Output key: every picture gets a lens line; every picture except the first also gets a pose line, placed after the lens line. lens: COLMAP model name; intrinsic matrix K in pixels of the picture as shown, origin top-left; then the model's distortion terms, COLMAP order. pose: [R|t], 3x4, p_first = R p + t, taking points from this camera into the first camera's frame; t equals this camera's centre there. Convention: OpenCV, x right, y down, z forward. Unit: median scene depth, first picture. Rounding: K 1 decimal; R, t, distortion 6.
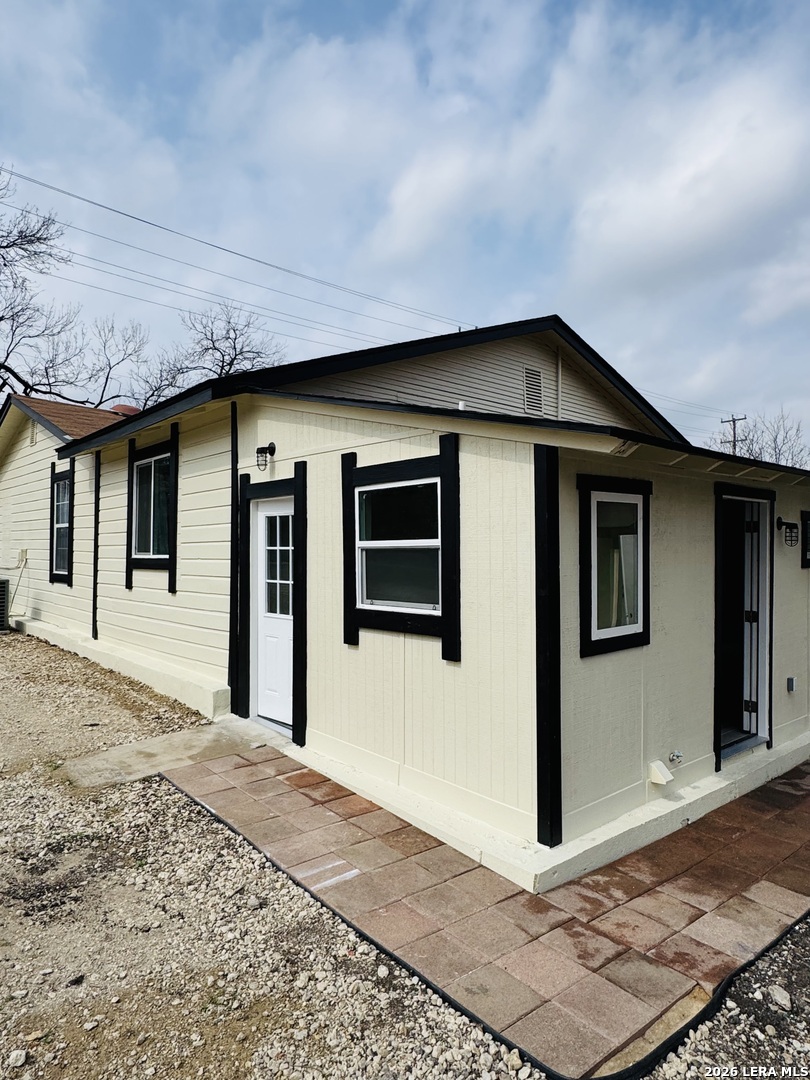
lens RADIAL K [[673.2, 0, 405.0], [0, 673.2, 540.0], [0, 0, 1]] dist [-0.001472, 0.000249]
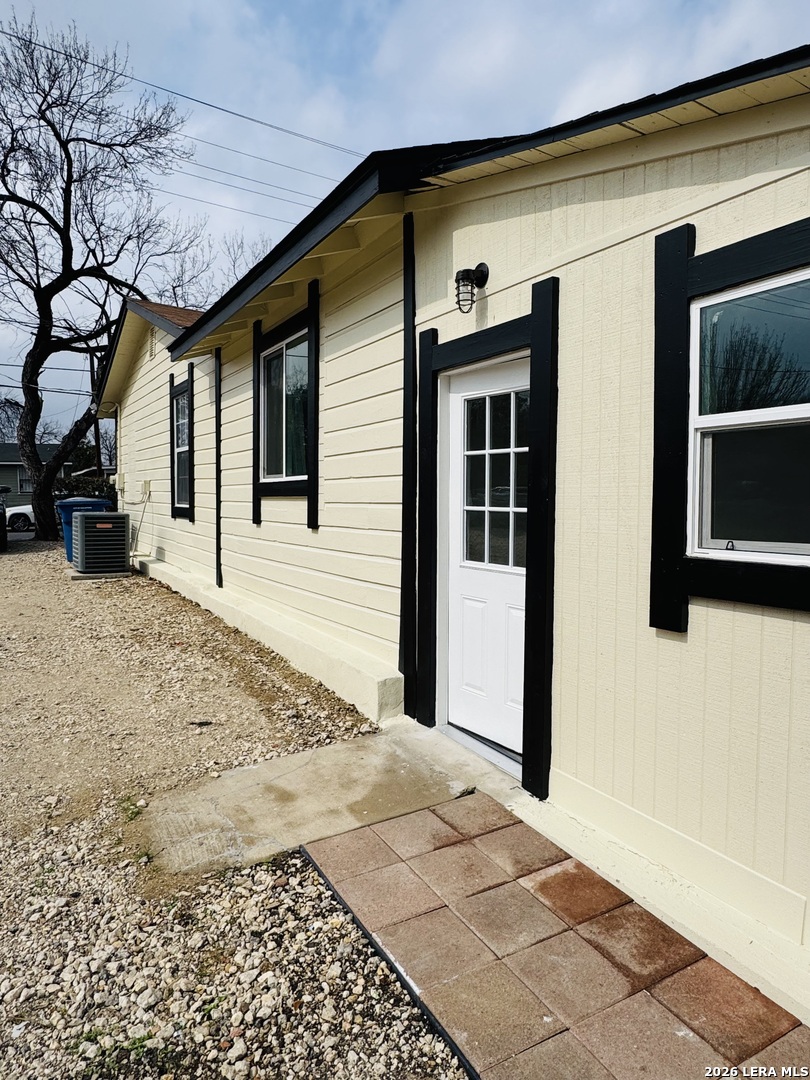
lens RADIAL K [[673.2, 0, 405.0], [0, 673.2, 540.0], [0, 0, 1]] dist [-0.001472, 0.000249]
pose [[0.982786, 0.015303, -0.184114, -0.153086], [-0.000454, 0.996760, 0.080428, 0.042594], [0.184748, -0.078960, 0.979609, 0.412694]]
